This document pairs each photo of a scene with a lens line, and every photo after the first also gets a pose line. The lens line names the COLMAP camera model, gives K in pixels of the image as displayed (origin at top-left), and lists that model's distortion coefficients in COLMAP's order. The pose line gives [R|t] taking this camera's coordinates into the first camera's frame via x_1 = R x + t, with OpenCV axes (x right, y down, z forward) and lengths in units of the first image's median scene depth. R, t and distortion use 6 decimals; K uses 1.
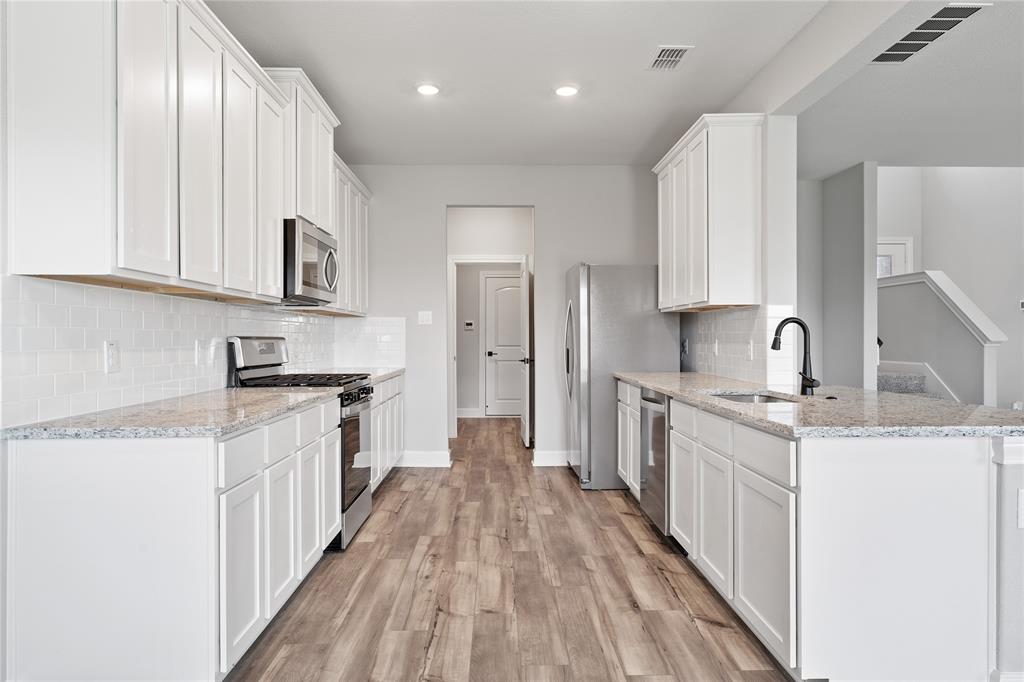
lens RADIAL K [[633.2, 0, 513.7], [0, 633.2, 341.8], [0, 0, 1]] dist [0.000828, 0.000083]
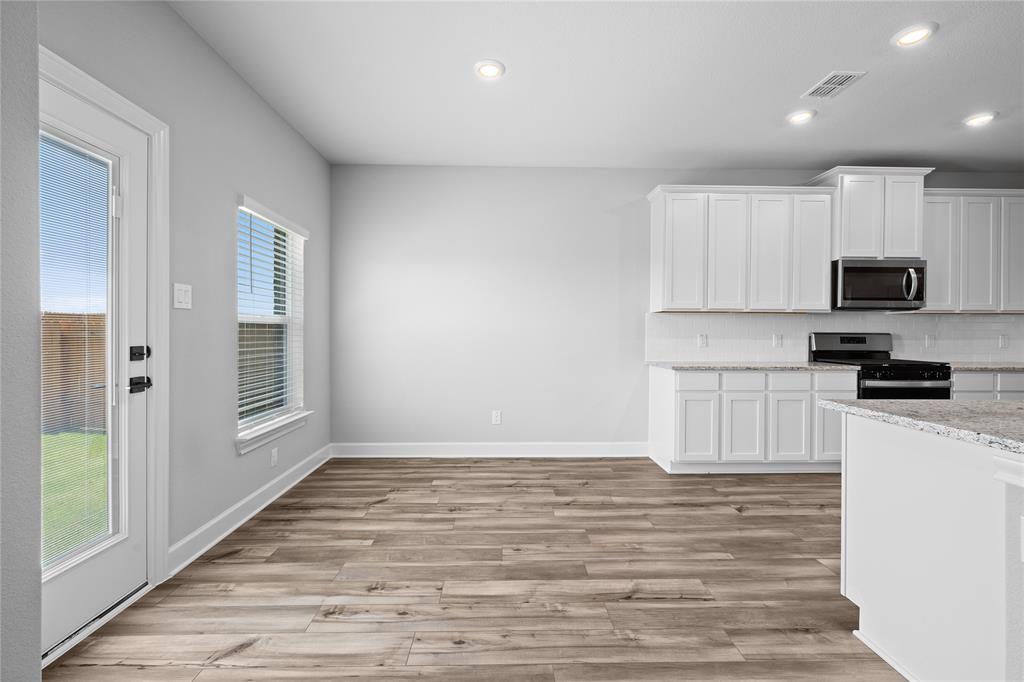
lens RADIAL K [[439.6, 0, 512.0], [0, 439.6, 335.7], [0, 0, 1]] dist [-0.000405, -0.000038]
pose [[-0.001436, 0.009640, -0.999953, 1.367724], [-0.008634, 0.999916, 0.009652, -0.009819], [0.999962, 0.008648, -0.001352, 0.305561]]
